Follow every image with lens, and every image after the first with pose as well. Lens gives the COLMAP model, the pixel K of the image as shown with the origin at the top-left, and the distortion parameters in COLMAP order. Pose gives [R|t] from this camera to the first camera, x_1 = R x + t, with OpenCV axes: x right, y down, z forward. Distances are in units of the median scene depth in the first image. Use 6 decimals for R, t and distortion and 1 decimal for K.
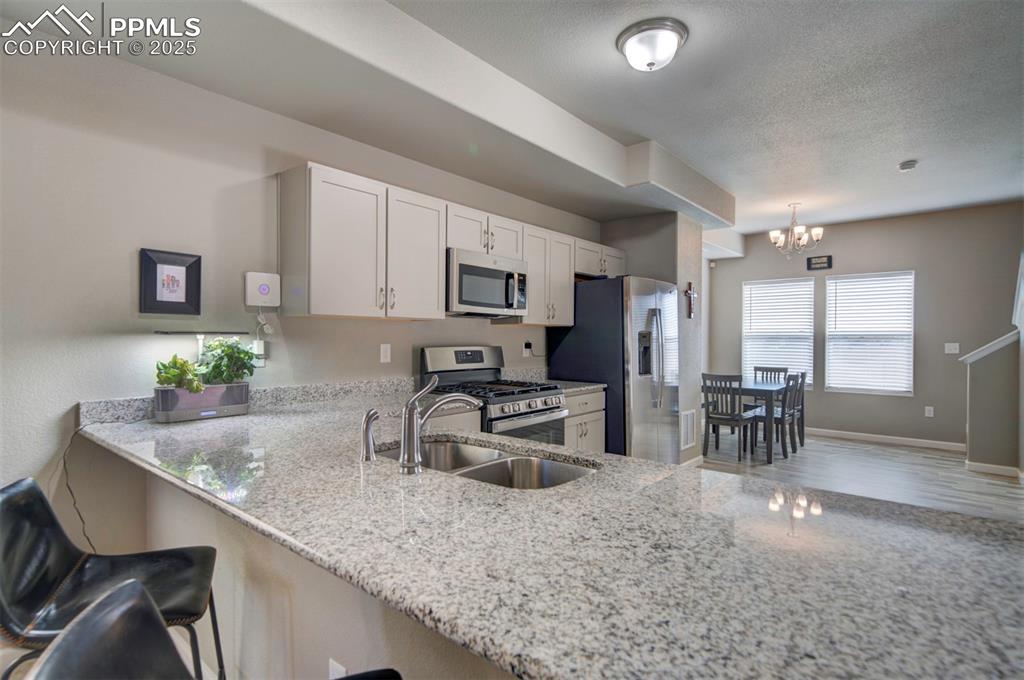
lens RADIAL K [[515.0, 0, 512.0], [0, 515.0, 340.0], [0, 0, 1]] dist [0.016203, 0.000345]
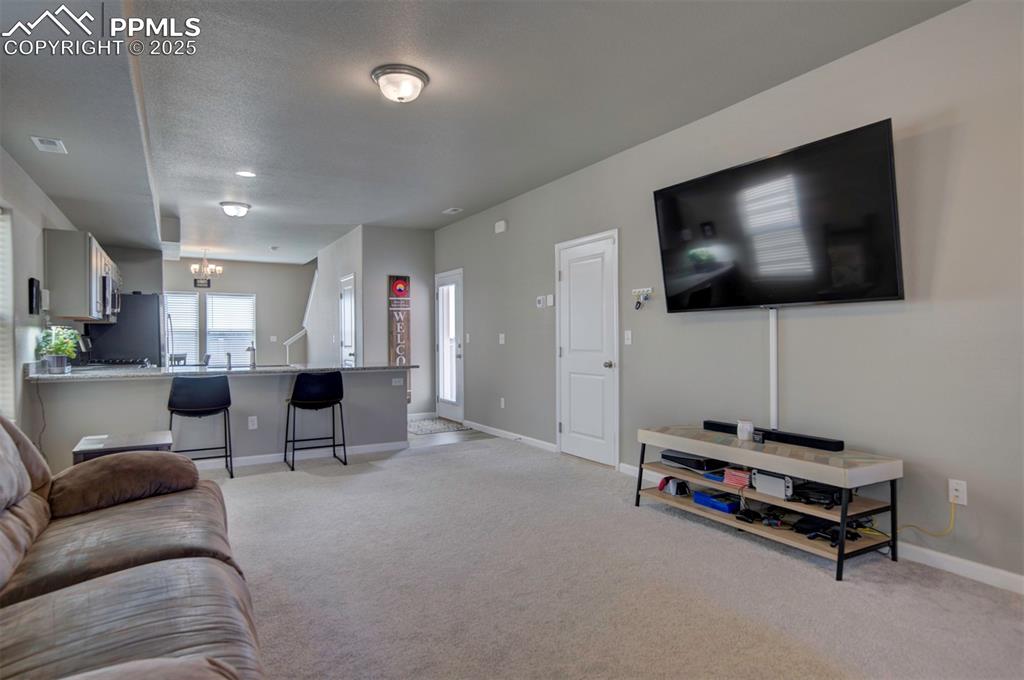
lens RADIAL K [[571.1, 0, 512.0], [0, 571.1, 340.0], [0, 0, 1]] dist [0.014615, -0.000436]
pose [[0.331701, -0.007995, 0.943351, -1.416243], [0.005901, 0.999962, 0.006400, 0.023000], [-0.943366, 0.003444, 0.331736, -0.840401]]
